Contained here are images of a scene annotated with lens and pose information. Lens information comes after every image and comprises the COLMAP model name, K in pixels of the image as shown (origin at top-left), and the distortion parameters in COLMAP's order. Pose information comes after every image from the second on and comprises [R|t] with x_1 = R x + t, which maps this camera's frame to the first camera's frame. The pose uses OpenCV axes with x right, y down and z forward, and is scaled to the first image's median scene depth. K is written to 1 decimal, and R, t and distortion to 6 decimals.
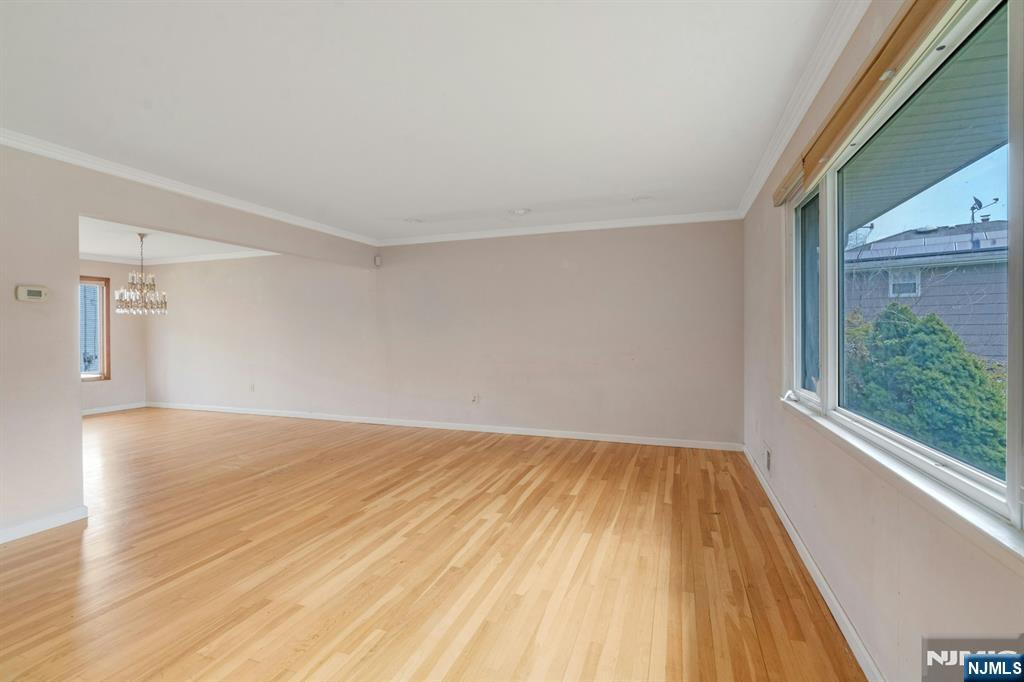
lens RADIAL K [[485.7, 0, 507.3], [0, 485.7, 351.8], [0, 0, 1]] dist [-0.001778, 0.000179]
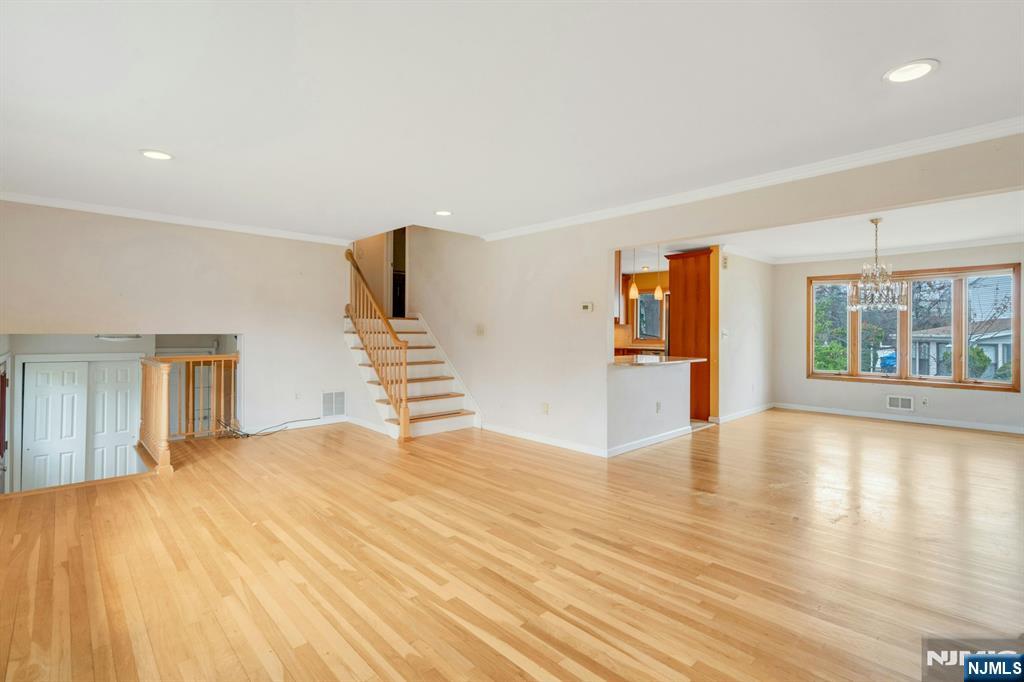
lens RADIAL K [[482.7, 0, 508.0], [0, 482.7, 326.1], [0, 0, 1]] dist [-0.001196, 0.000598]
pose [[-0.460337, -0.007939, -0.887709, 0.692551], [-0.038460, 0.999200, 0.011008, -0.071930], [0.886911, 0.039209, -0.460274, 1.732098]]
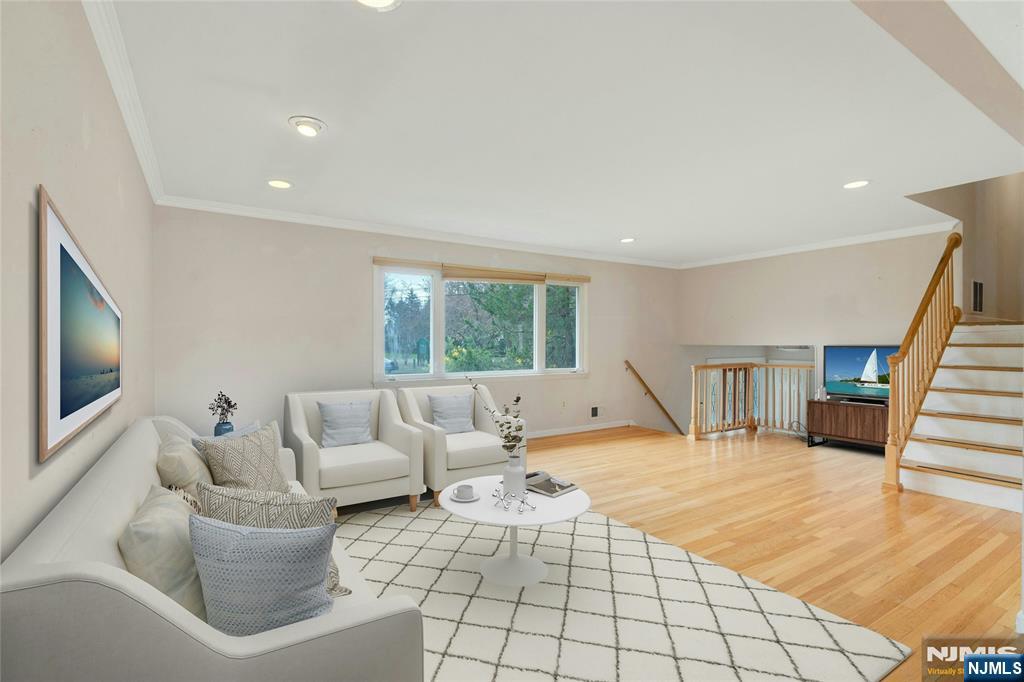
lens RADIAL K [[475.1, 0, 512.0], [0, 475.1, 341.0], [0, 0, 1]] dist [-0.001913, 0.000110]
pose [[-0.784907, 0.008051, 0.619562, -0.936841], [0.025670, 0.999480, 0.019533, -0.075013], [-0.619082, 0.031235, -0.784705, 2.340702]]
